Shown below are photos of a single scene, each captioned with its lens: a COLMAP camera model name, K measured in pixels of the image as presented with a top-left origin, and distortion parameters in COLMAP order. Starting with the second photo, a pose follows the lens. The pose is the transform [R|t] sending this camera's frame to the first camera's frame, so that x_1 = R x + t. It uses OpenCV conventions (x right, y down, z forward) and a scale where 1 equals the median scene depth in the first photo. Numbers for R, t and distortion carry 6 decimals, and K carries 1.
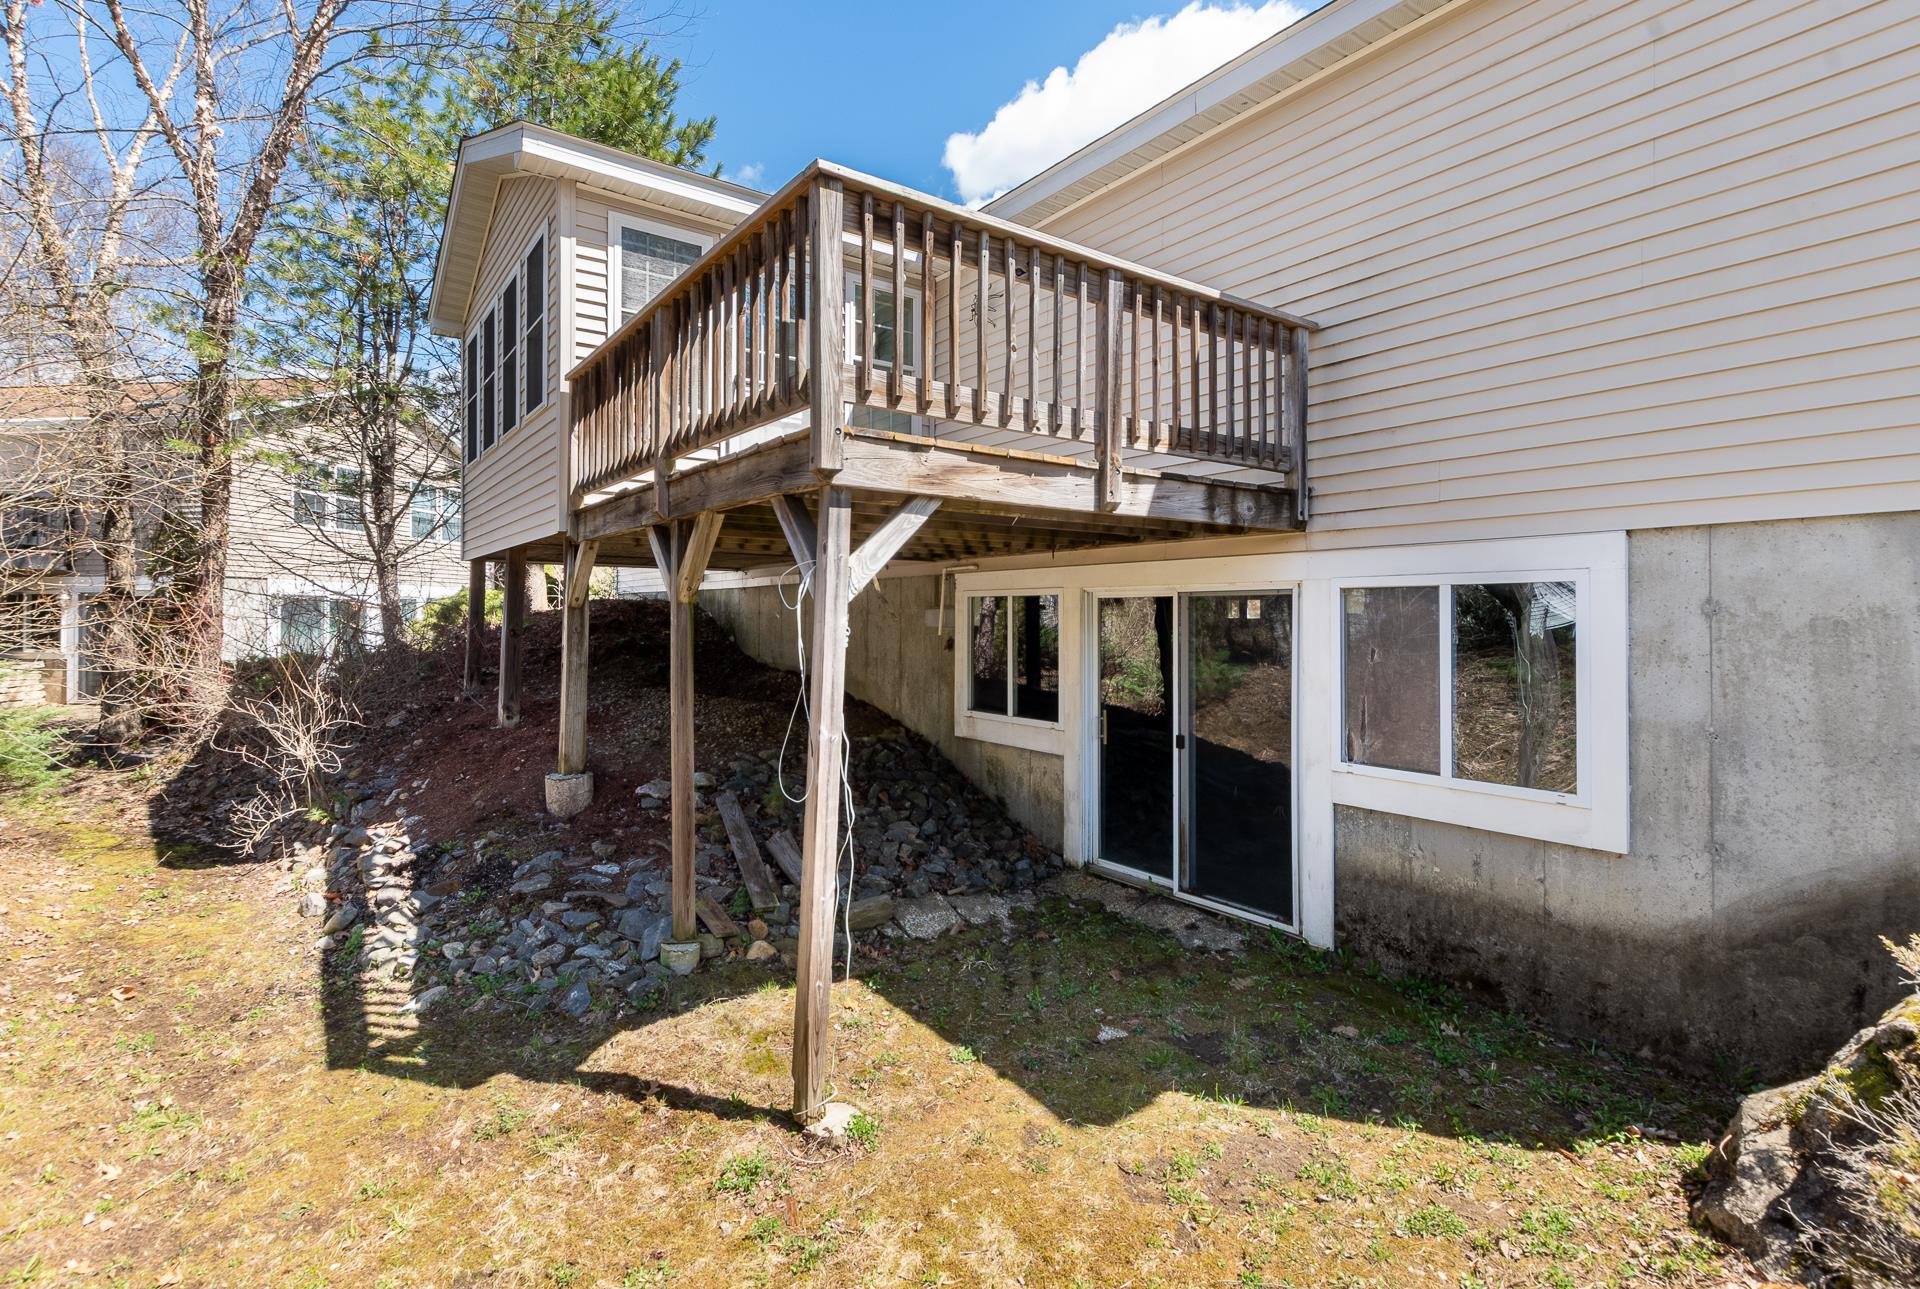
lens RADIAL K [[811.0, 0, 972.0], [0, 811.0, 609.3], [0, 0, 1]] dist [-0.015143, 0.000002]
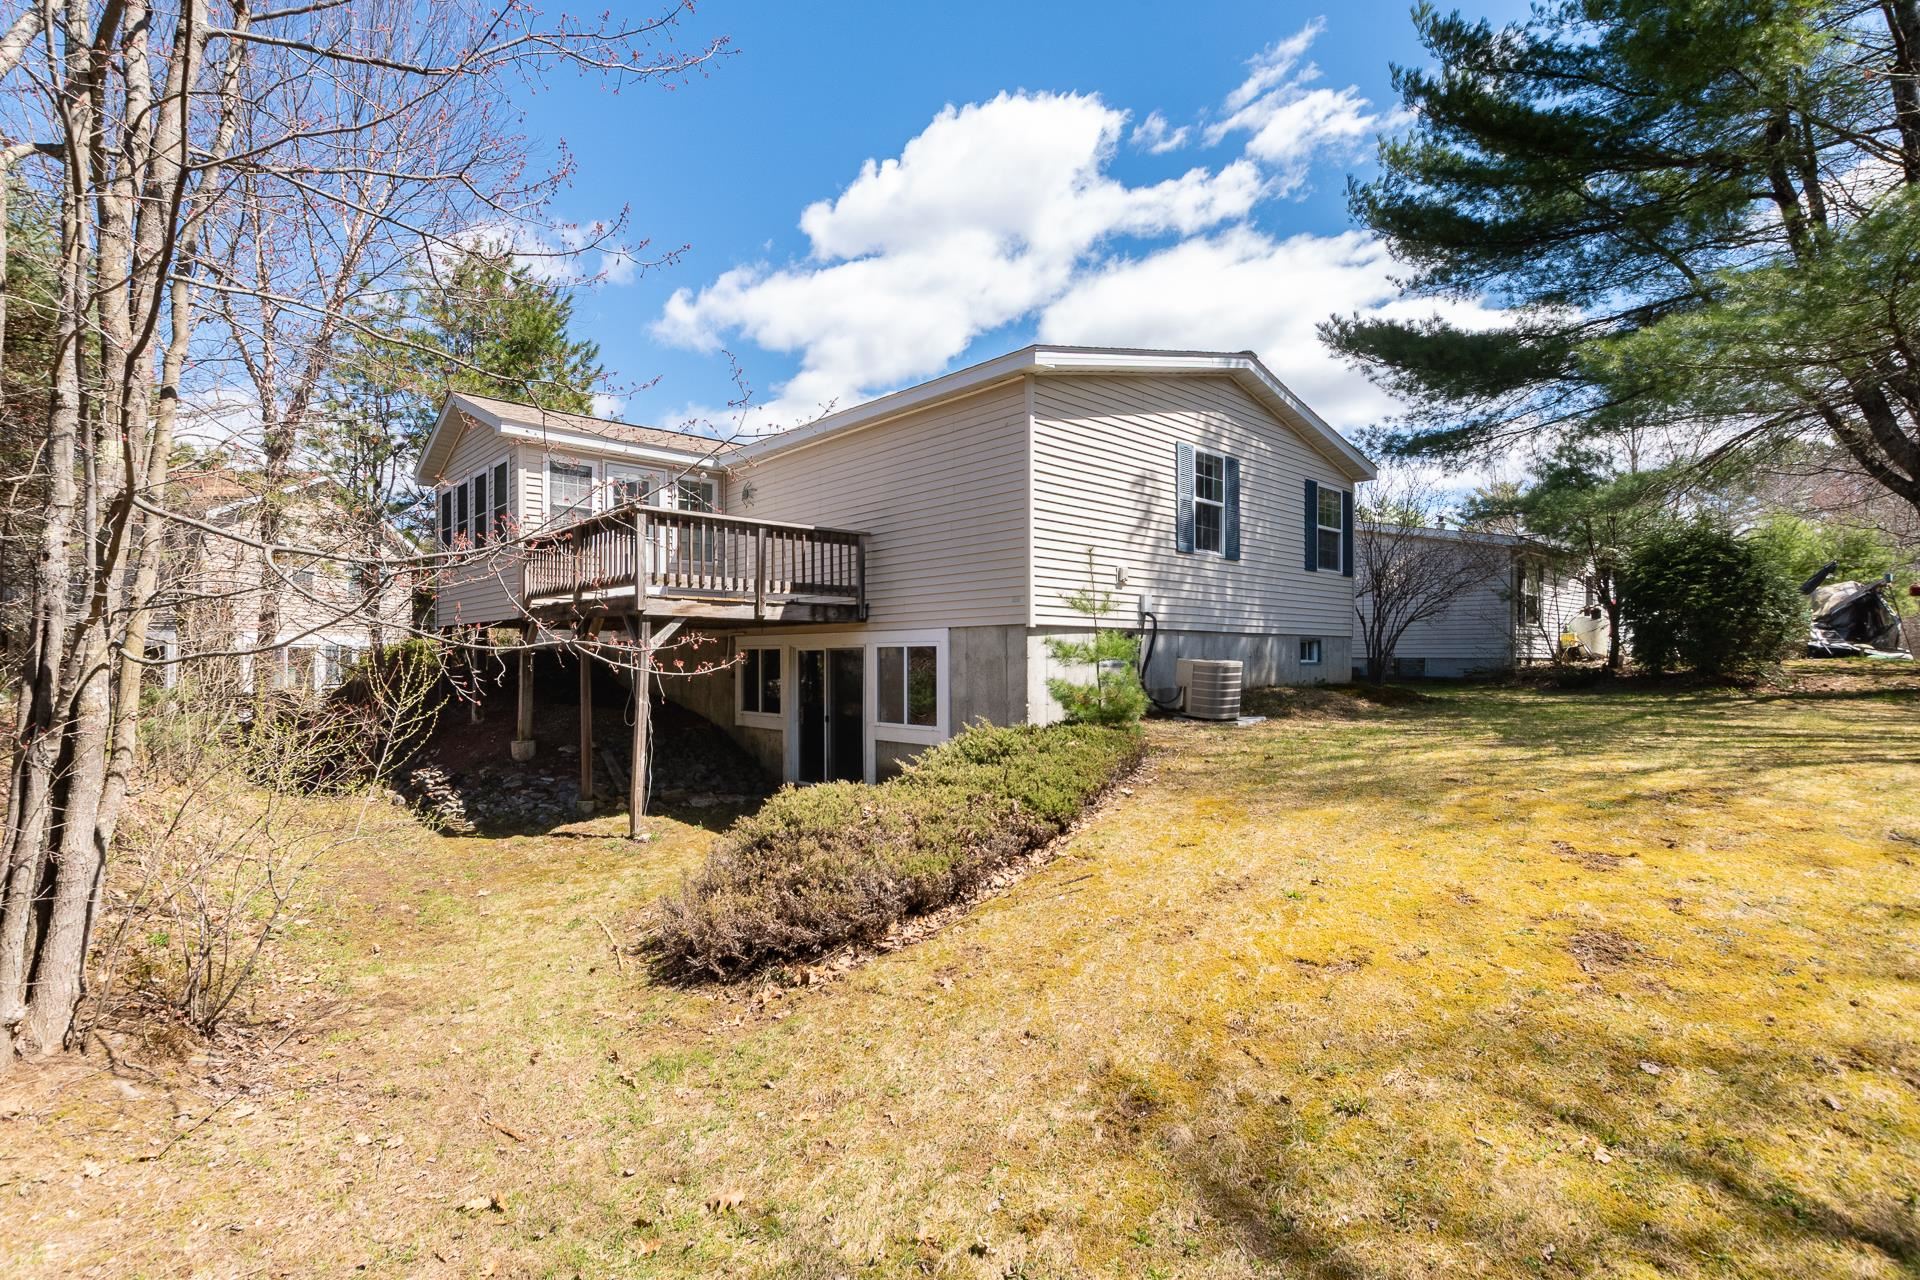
lens RADIAL K [[902.7, 0, 962.9], [0, 902.7, 653.8], [0, 0, 1]] dist [0.009533, 0.000387]
pose [[0.997298, -0.003294, 0.073386, 0.559775], [0.003061, 0.999990, 0.003293, -0.017436], [-0.073397, -0.003059, 0.997298, -1.760811]]
